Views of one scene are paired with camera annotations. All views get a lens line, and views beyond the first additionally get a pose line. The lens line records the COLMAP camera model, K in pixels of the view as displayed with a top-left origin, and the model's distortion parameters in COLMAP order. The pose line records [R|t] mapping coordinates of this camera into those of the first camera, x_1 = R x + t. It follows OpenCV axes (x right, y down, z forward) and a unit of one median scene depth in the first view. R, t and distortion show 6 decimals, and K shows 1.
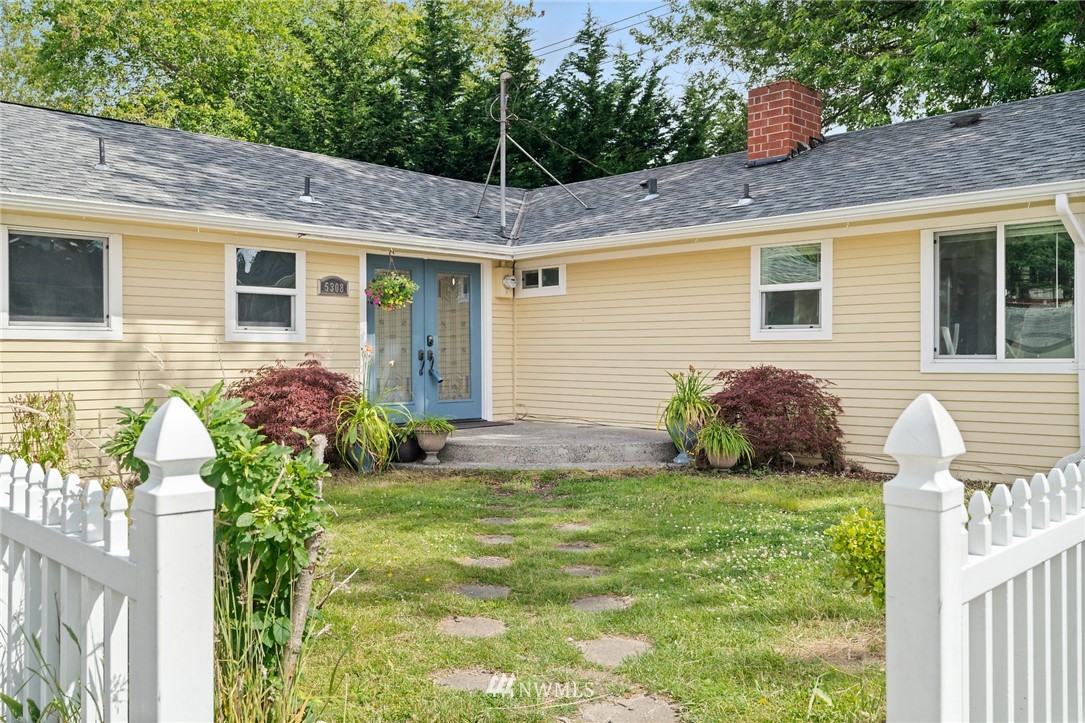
lens RADIAL K [[921.8, 0, 542.5], [0, 921.8, 361.5], [0, 0, 1]] dist [0.013228, -0.007658]
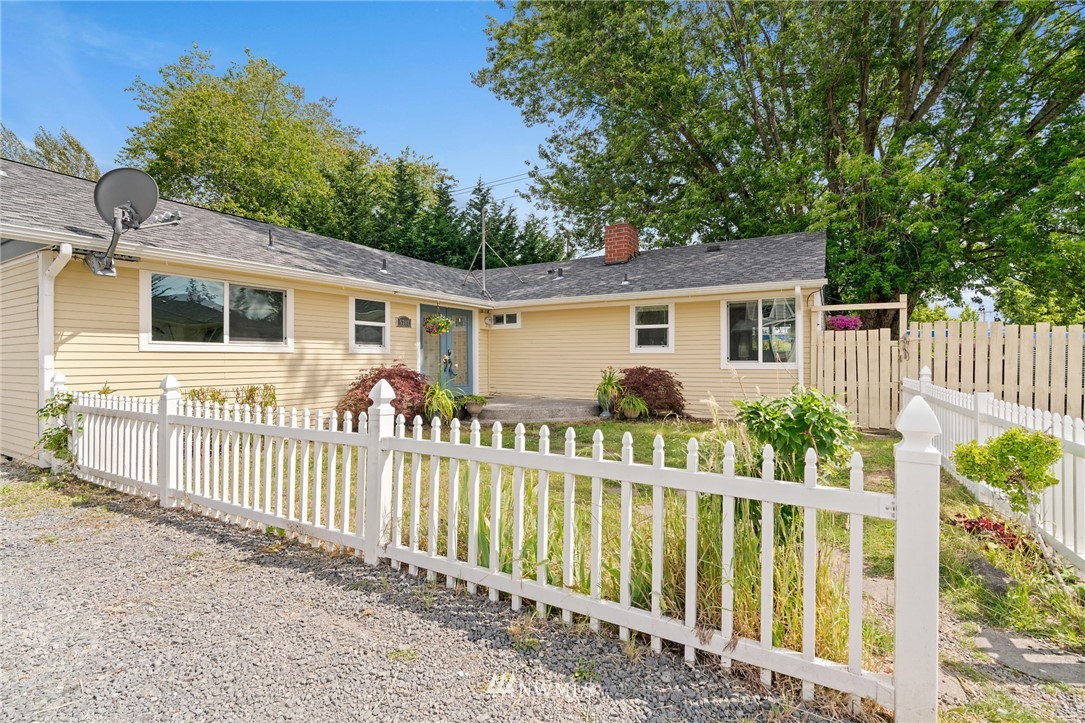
lens RADIAL K [[476.7, 0, 542.5], [0, 476.7, 361.5], [0, 0, 1]] dist [-0.001053, 0.000174]
pose [[0.969453, -0.002027, 0.245269, -0.190760], [0.002125, 0.999998, -0.000134, -0.004853], [-0.245269, 0.000651, 0.969455, 0.050592]]
